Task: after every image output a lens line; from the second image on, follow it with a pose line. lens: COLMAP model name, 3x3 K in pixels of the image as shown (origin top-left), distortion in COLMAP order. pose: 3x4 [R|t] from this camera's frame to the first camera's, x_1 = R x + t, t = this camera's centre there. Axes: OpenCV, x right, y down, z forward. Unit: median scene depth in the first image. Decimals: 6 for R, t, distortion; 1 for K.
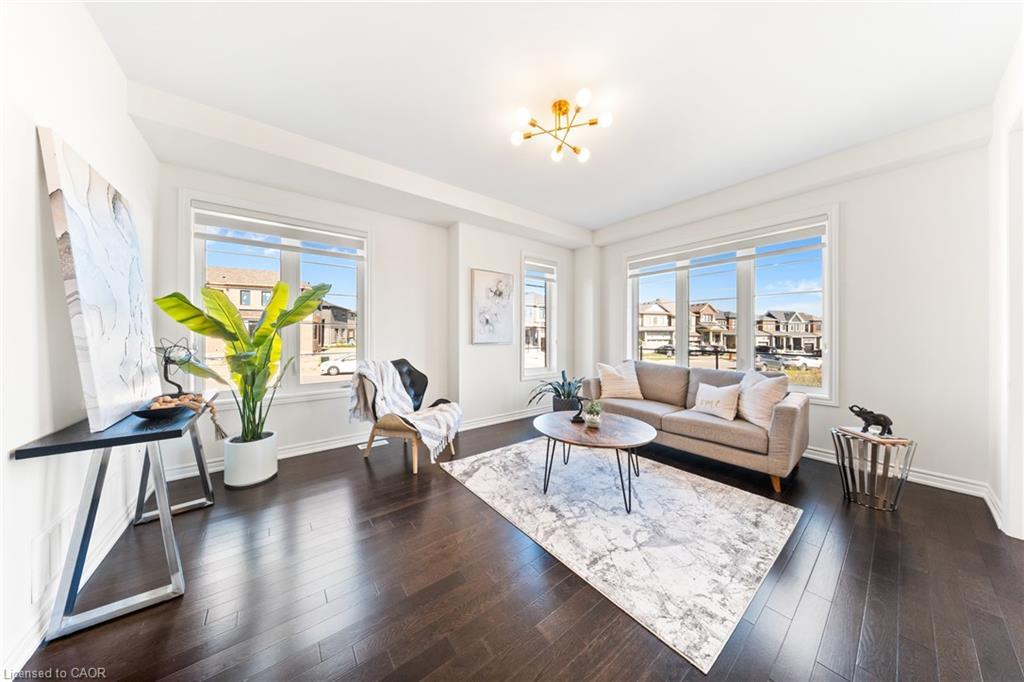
lens RADIAL K [[302.8, 0, 509.0], [0, 302.8, 337.4], [0, 0, 1]] dist [0.001797, -0.000186]
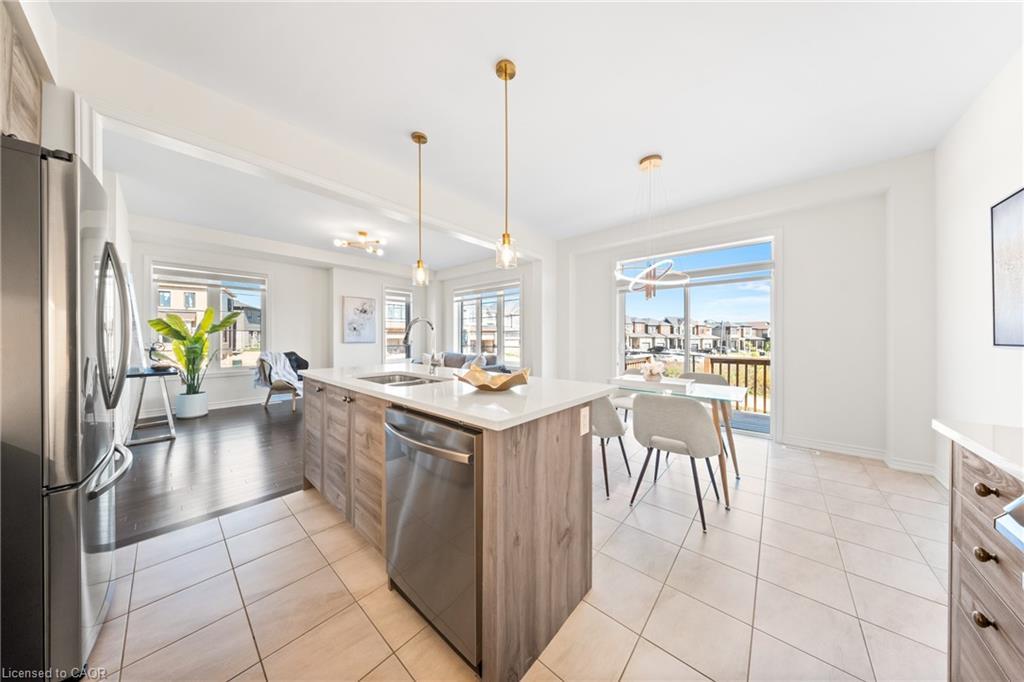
lens RADIAL K [[302.8, 0, 514.3], [0, 302.8, 339.2], [0, 0, 1]] dist [0.001797, -0.000186]
pose [[0.980975, -0.002566, 0.194118, 0.475279], [0.002975, 0.999994, -0.001819, 0.007860], [-0.194112, 0.002361, 0.980977, -0.790768]]
